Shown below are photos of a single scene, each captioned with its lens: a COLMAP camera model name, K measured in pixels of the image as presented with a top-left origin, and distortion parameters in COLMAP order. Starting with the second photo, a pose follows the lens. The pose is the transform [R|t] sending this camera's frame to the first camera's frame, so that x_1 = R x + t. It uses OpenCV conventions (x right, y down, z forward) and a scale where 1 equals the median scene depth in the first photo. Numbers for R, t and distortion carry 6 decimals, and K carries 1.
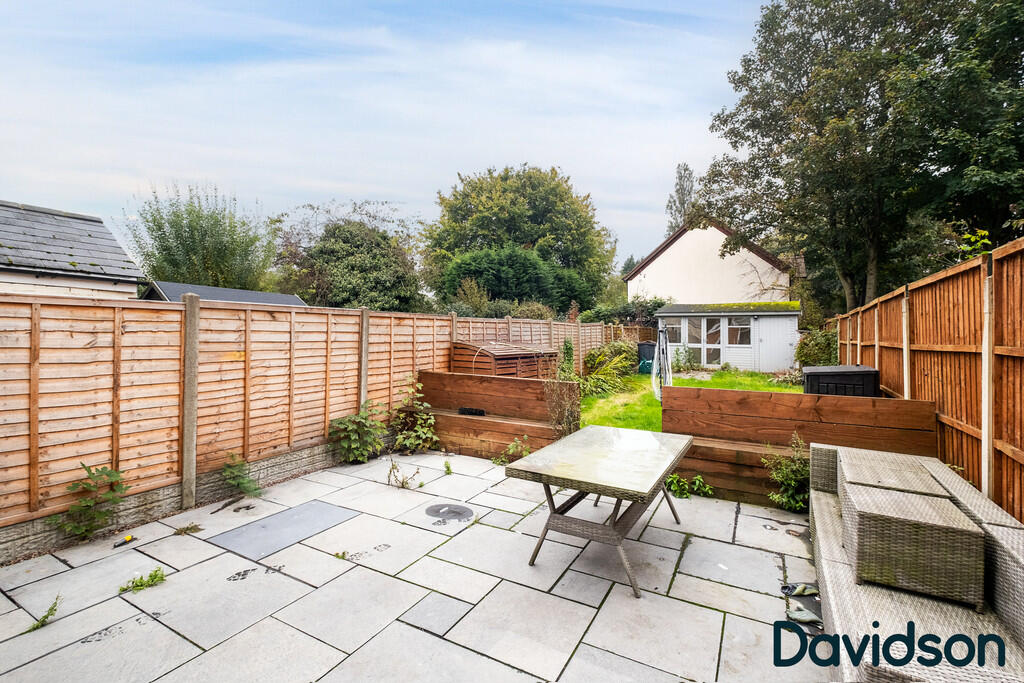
lens RADIAL K [[448.8, 0, 513.2], [0, 448.8, 333.4], [0, 0, 1]] dist [-0.004376, 0.000989]
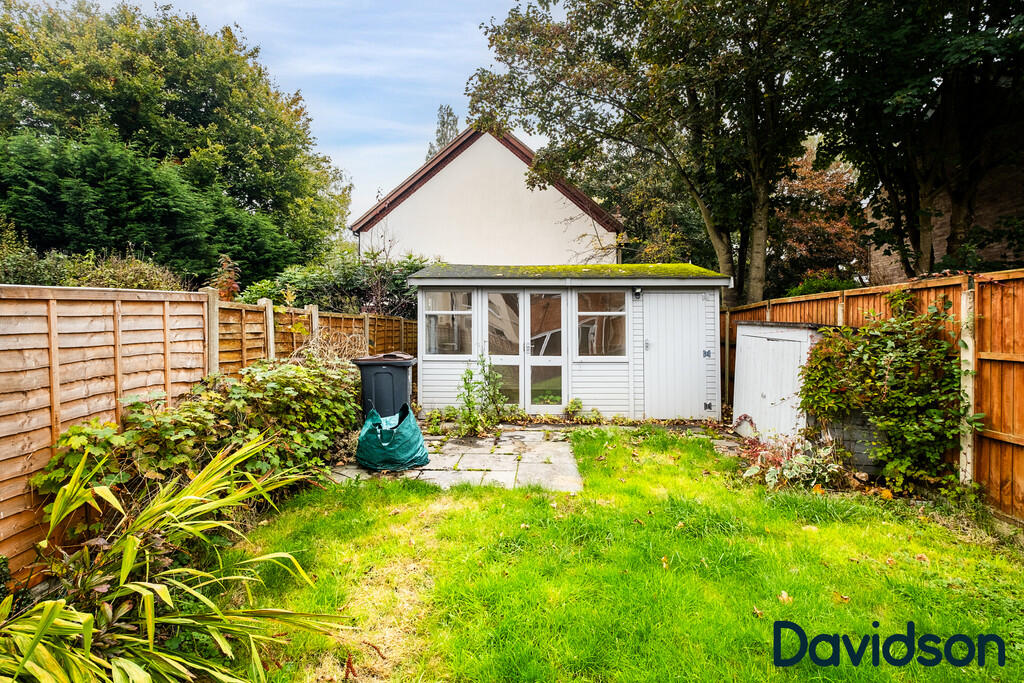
lens RADIAL K [[534.3, 0, 510.4], [0, 534.3, 338.3], [0, 0, 1]] dist [0.002698, 0.000294]
pose [[0.883793, -0.014869, 0.467643, 0.108750], [0.007349, 0.999813, 0.017901, -0.000778], [-0.467821, -0.012384, 0.883736, 0.336432]]
